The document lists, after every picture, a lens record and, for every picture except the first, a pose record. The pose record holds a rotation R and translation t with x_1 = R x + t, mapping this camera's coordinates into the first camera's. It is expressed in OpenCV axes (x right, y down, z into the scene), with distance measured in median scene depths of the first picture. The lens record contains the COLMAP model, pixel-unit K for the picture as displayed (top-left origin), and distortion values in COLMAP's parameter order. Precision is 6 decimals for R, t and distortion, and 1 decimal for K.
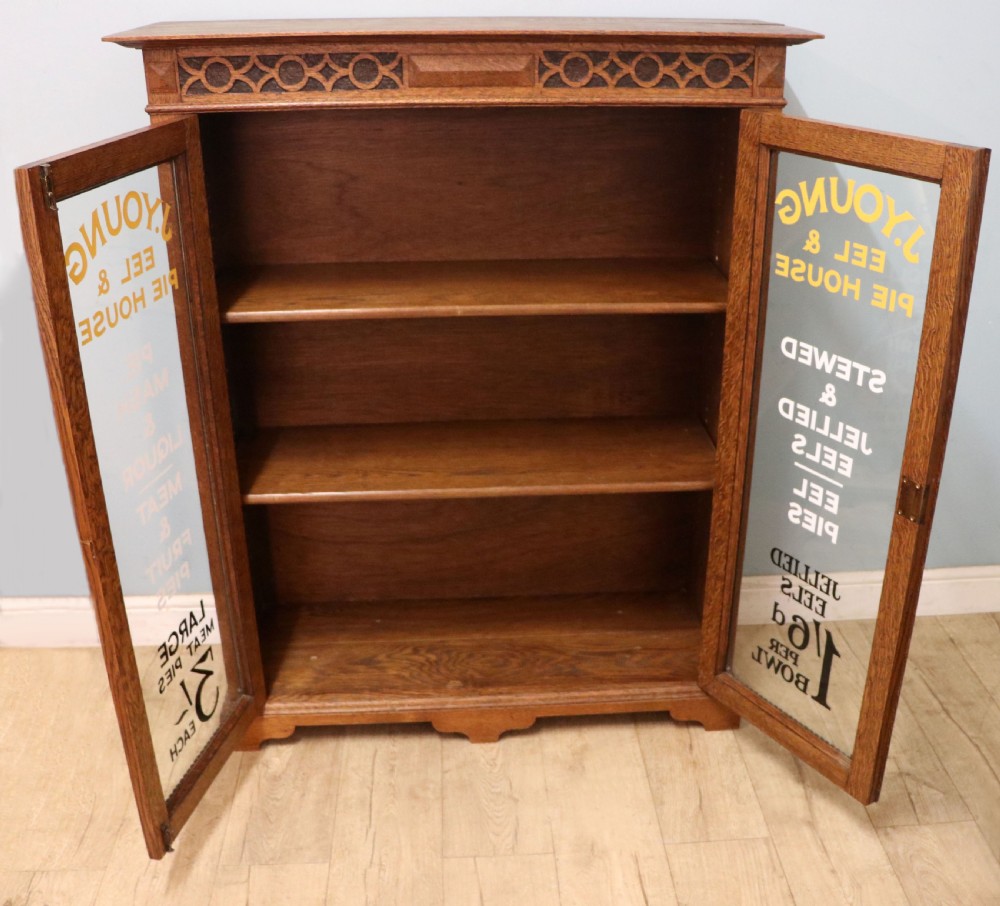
lens RADIAL K [[1142.3, 0, 535.5], [0, 1142.3, 479.7], [0, 0, 1]] dist [-0.134844, 0.000000]
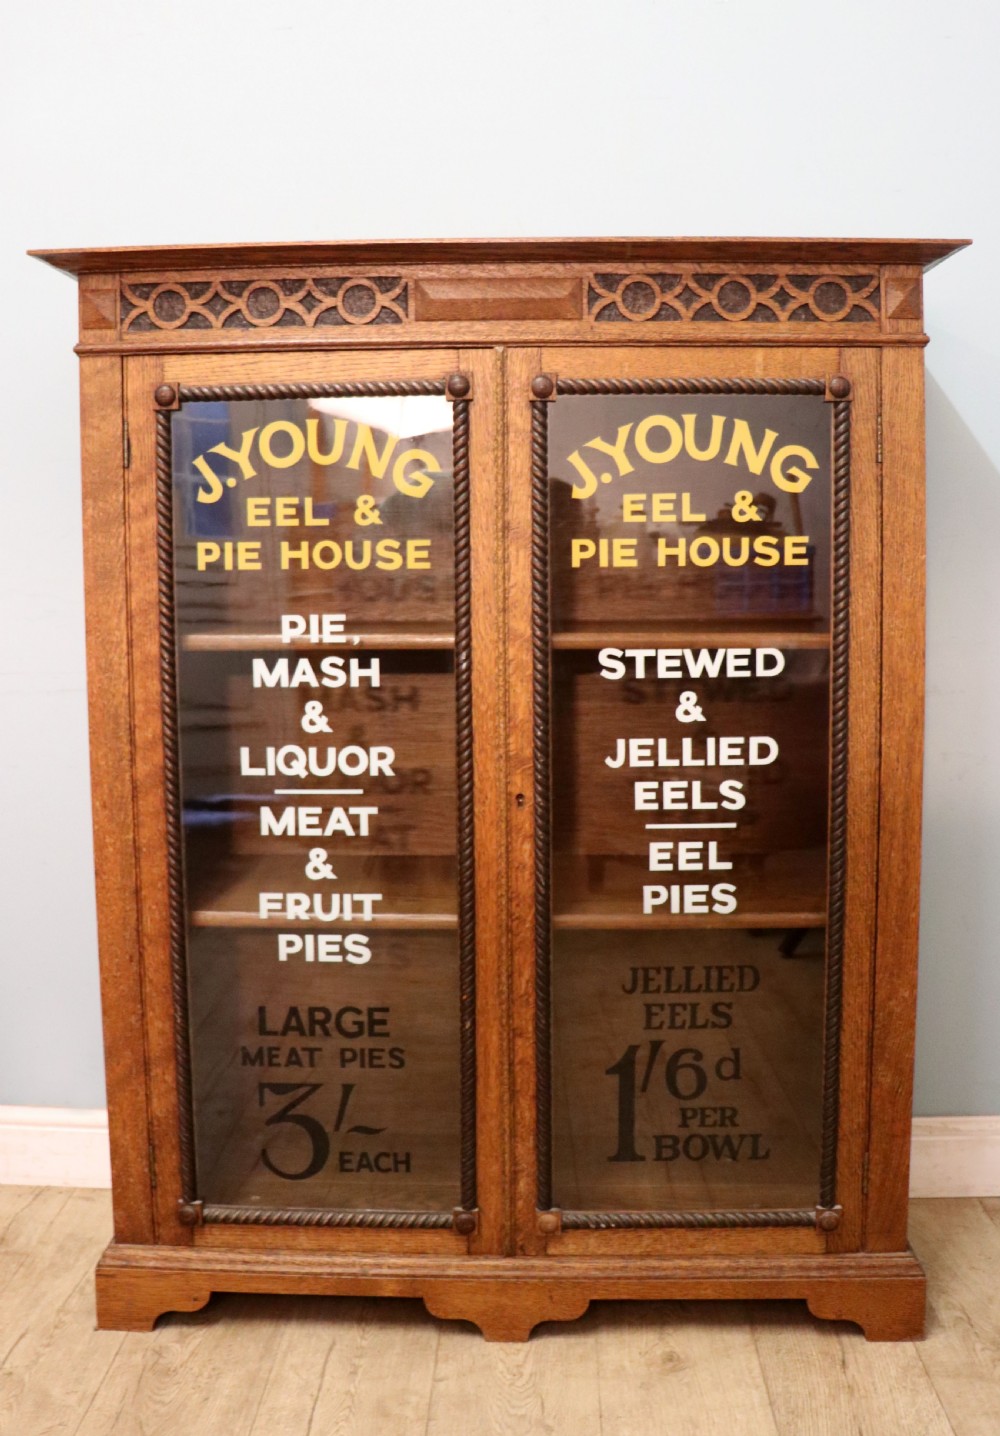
lens RADIAL K [[1412.1, 0, 493.1], [0, 1412.1, 643.8], [0, 0, 1]] dist [-0.130344, 0.000000]
pose [[0.992771, -0.004550, -0.119938, 0.048443], [-0.039857, 0.930076, -0.365199, 0.183679], [0.113213, 0.367340, 0.923171, 0.201609]]
